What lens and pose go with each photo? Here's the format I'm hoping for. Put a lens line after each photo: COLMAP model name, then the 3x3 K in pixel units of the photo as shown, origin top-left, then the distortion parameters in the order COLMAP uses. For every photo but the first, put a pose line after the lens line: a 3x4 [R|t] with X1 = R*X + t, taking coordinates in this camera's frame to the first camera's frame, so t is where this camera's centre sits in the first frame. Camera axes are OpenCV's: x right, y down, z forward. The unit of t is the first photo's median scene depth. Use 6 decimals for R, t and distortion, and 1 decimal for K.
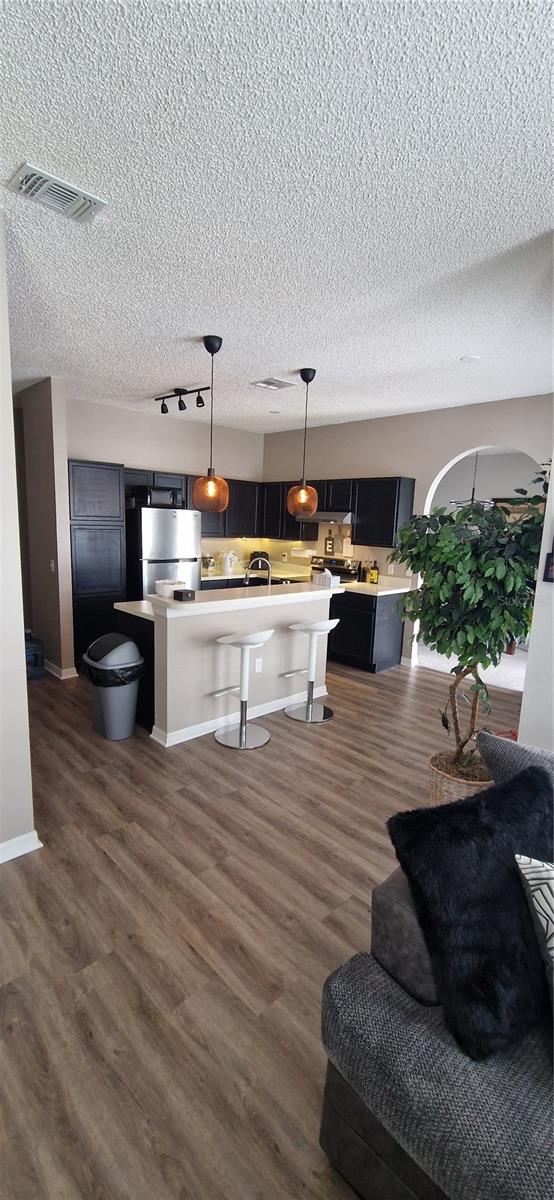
lens RADIAL K [[487.4, 0, 277.7], [0, 487.4, 596.5], [0, 0, 1]] dist [0.003569, -0.003125]
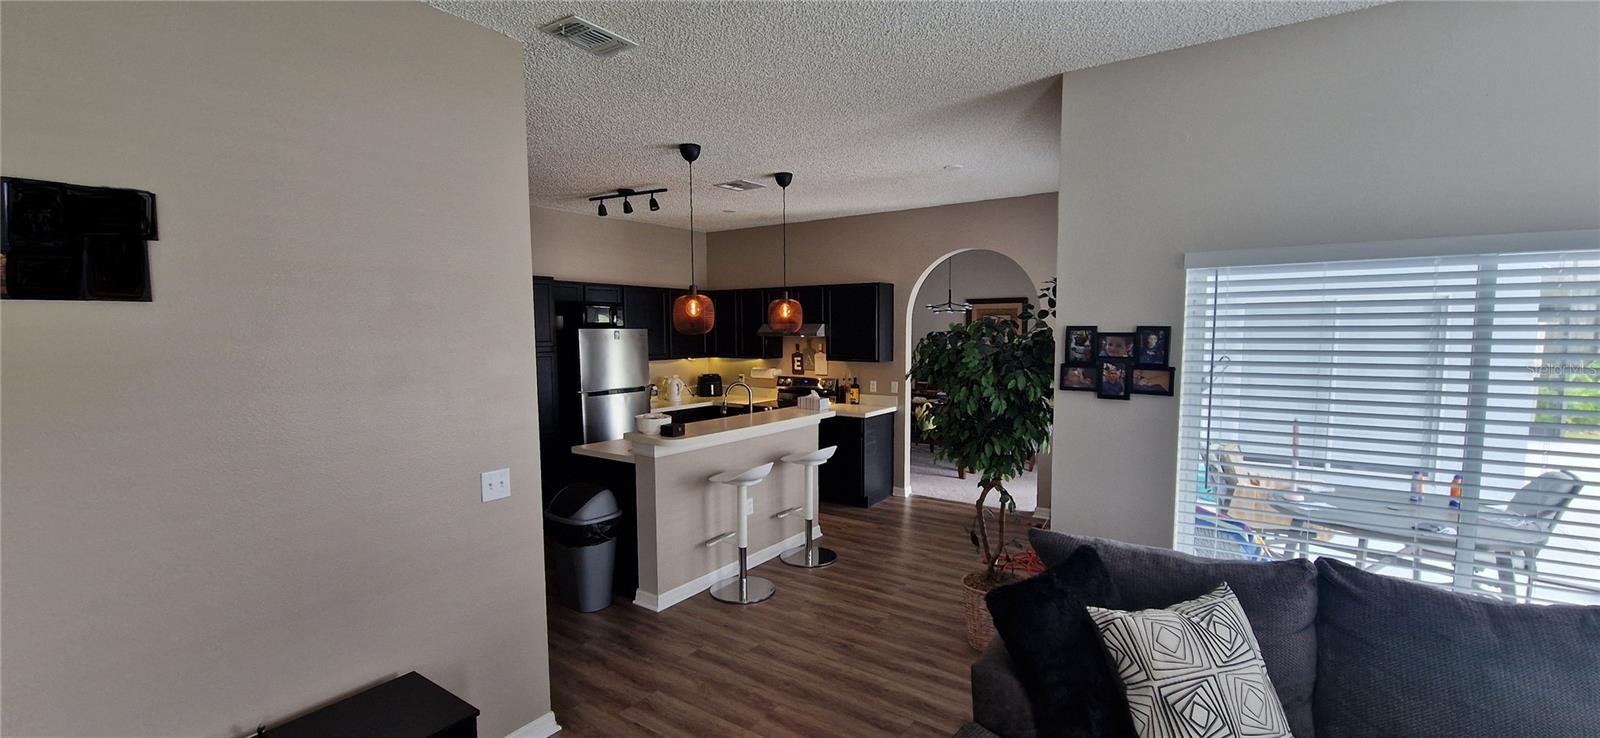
lens RADIAL K [[649.8, 0, 806.5], [0, 649.8, 374.6], [0, 0, 1]] dist [0.003569, -0.003125]
pose [[0.980066, -0.055190, 0.190852, -0.168446], [0.070384, 0.994788, -0.073770, 0.001294], [-0.185786, 0.085733, 0.978843, -0.186442]]
